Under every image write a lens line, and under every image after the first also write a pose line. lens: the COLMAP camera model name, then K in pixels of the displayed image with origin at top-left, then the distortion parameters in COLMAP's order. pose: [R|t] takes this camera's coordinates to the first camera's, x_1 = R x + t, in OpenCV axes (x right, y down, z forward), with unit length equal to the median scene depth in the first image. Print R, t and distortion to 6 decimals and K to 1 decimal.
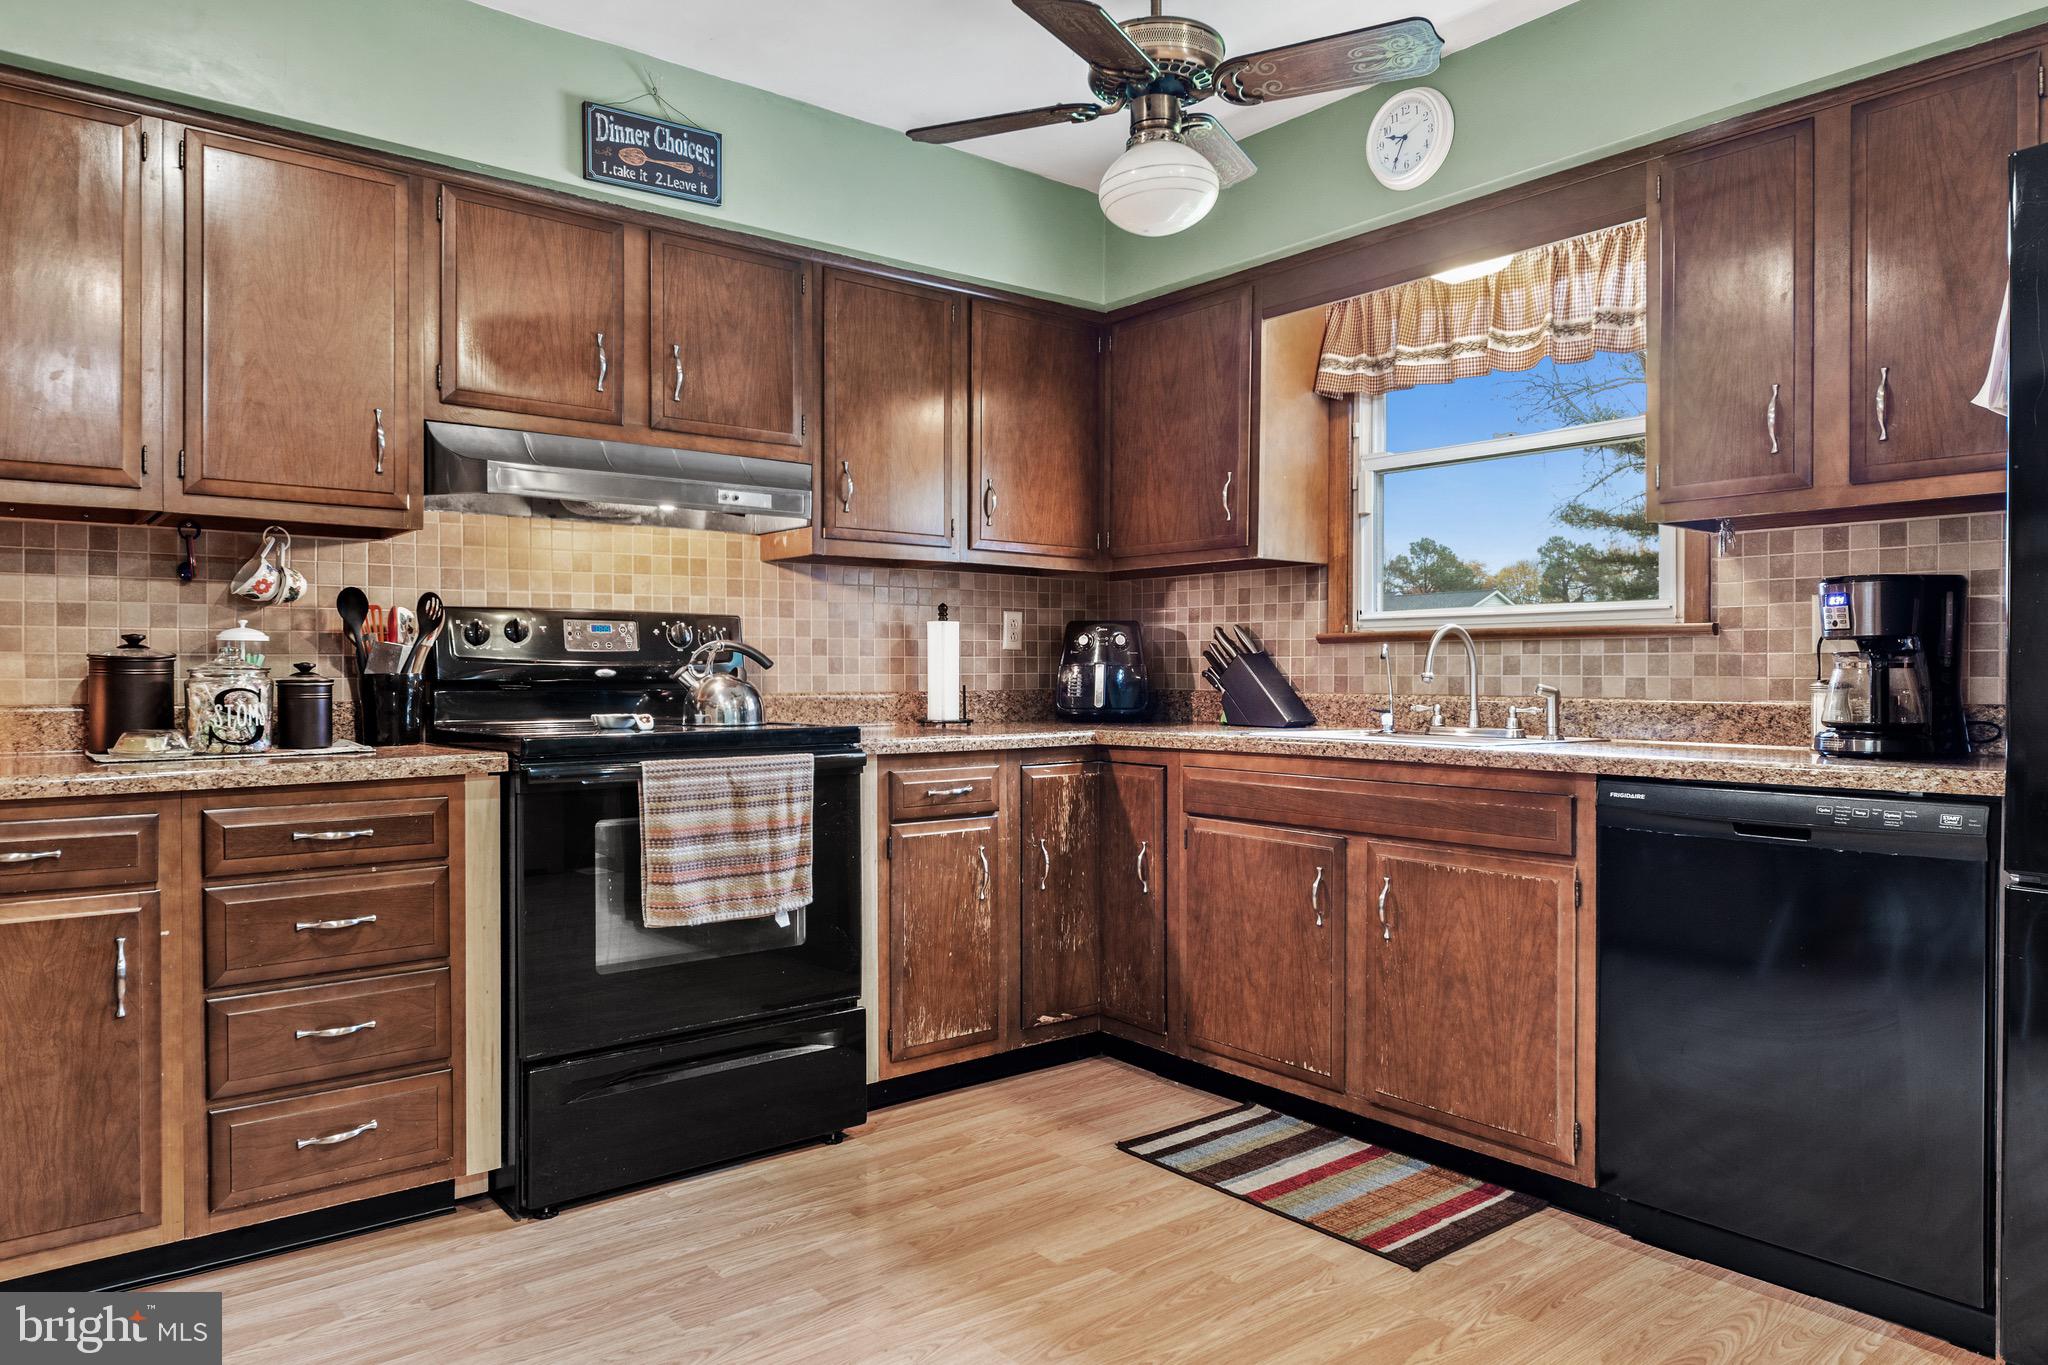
lens RADIAL K [[1354.1, 0, 1024.4], [0, 1354.1, 675.0], [0, 0, 1]] dist [-0.006069, -0.006887]
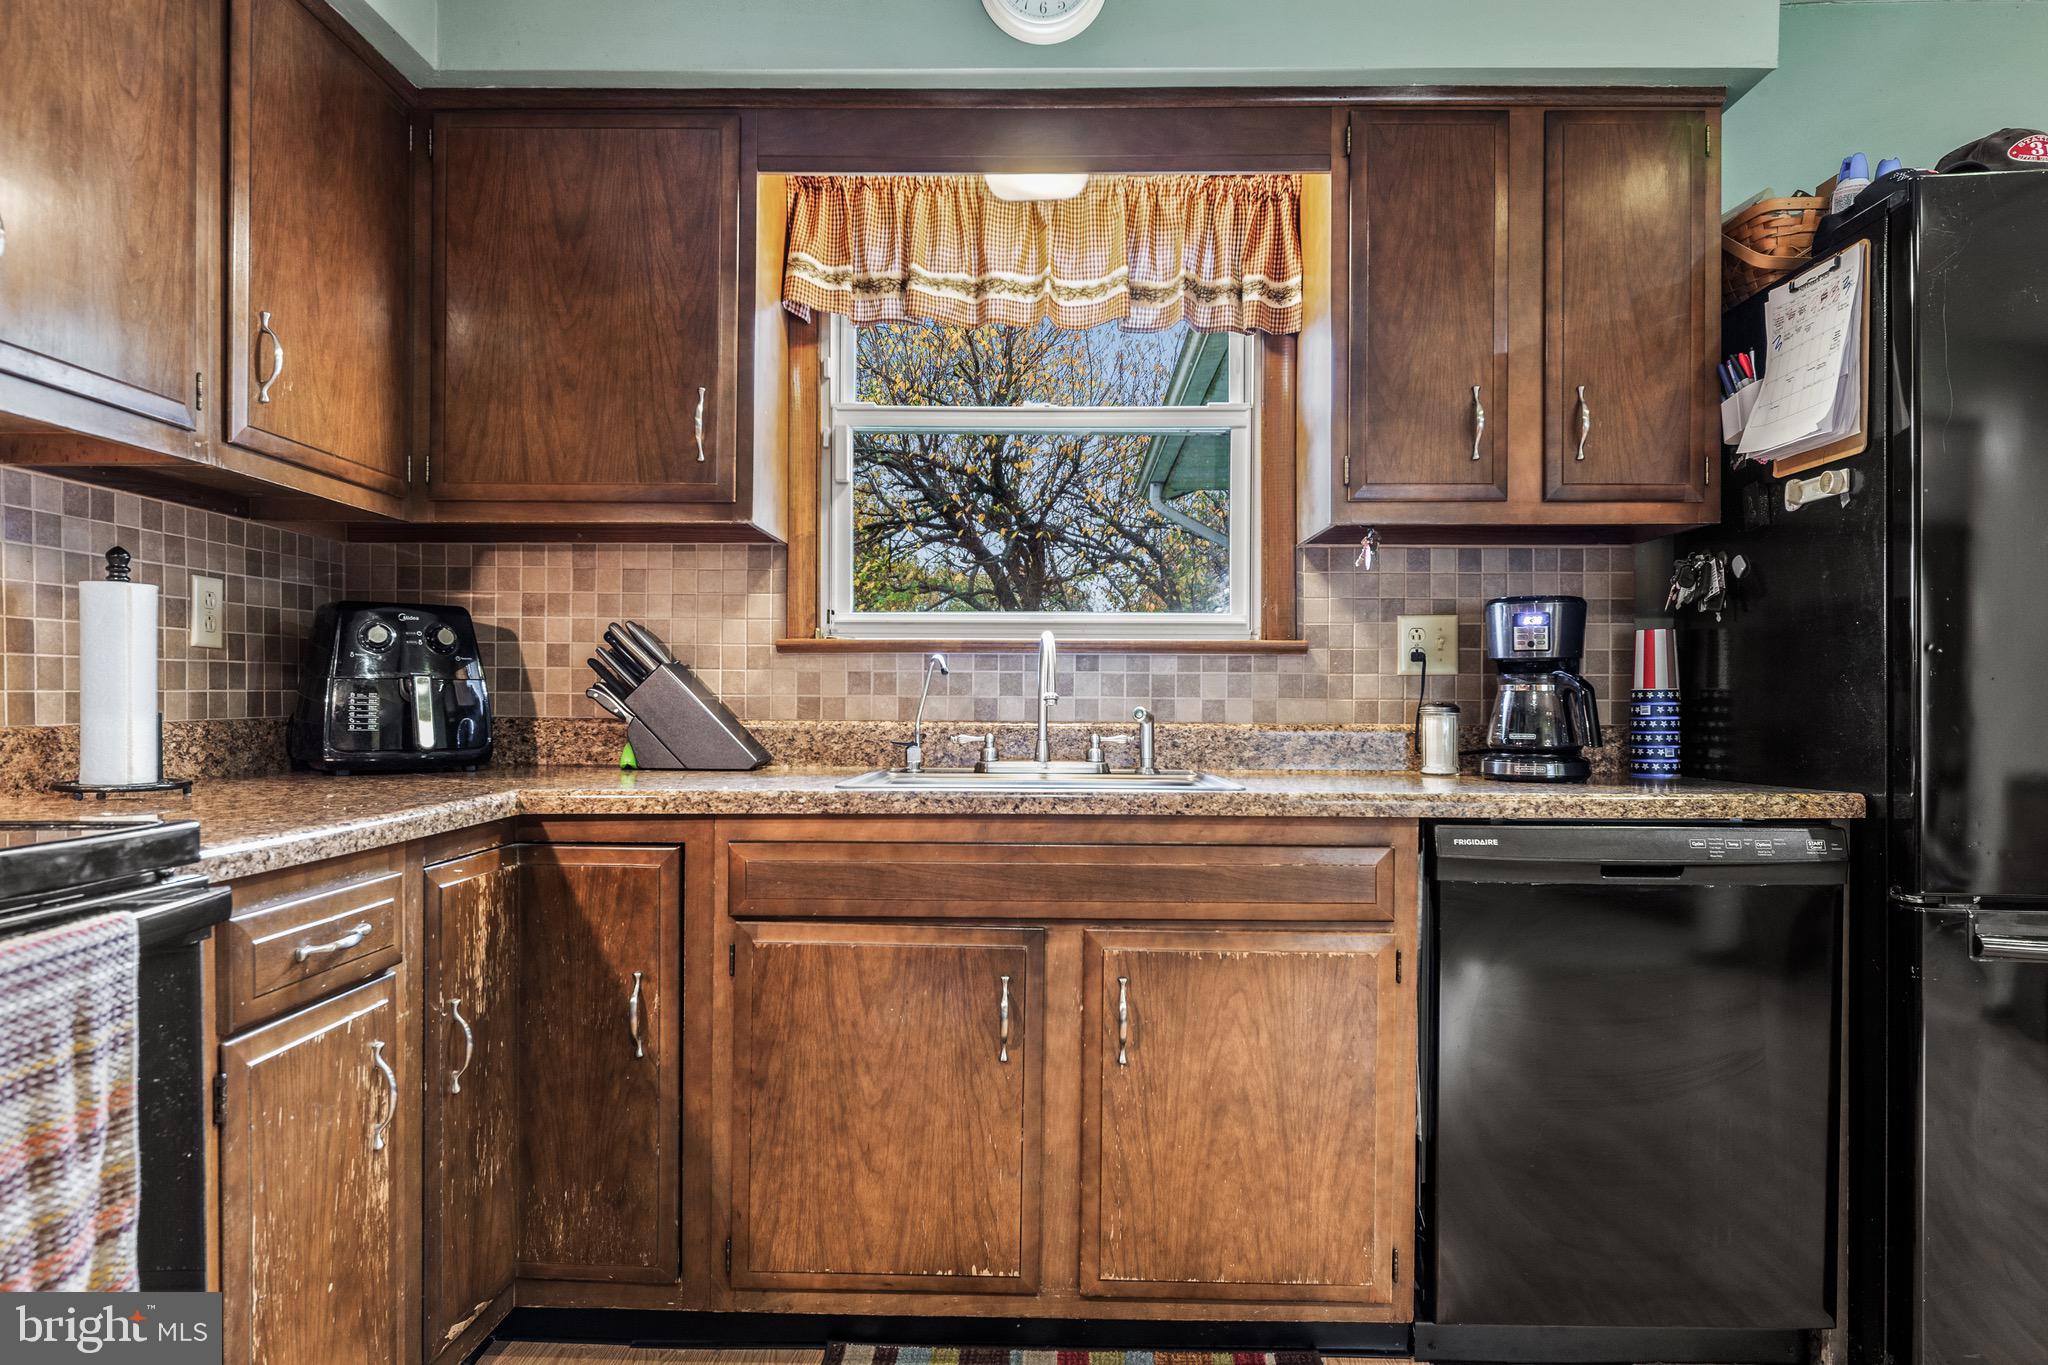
lens RADIAL K [[1218.8, 0, 1032.1], [0, 1218.8, 704.9], [0, 0, 1]] dist [0.007215, -0.005650]
pose [[0.634336, -0.002951, 0.773052, -0.232687], [-0.002923, 0.999976, 0.006215, 0.000726], [-0.773052, -0.006202, 0.634313, 0.557385]]
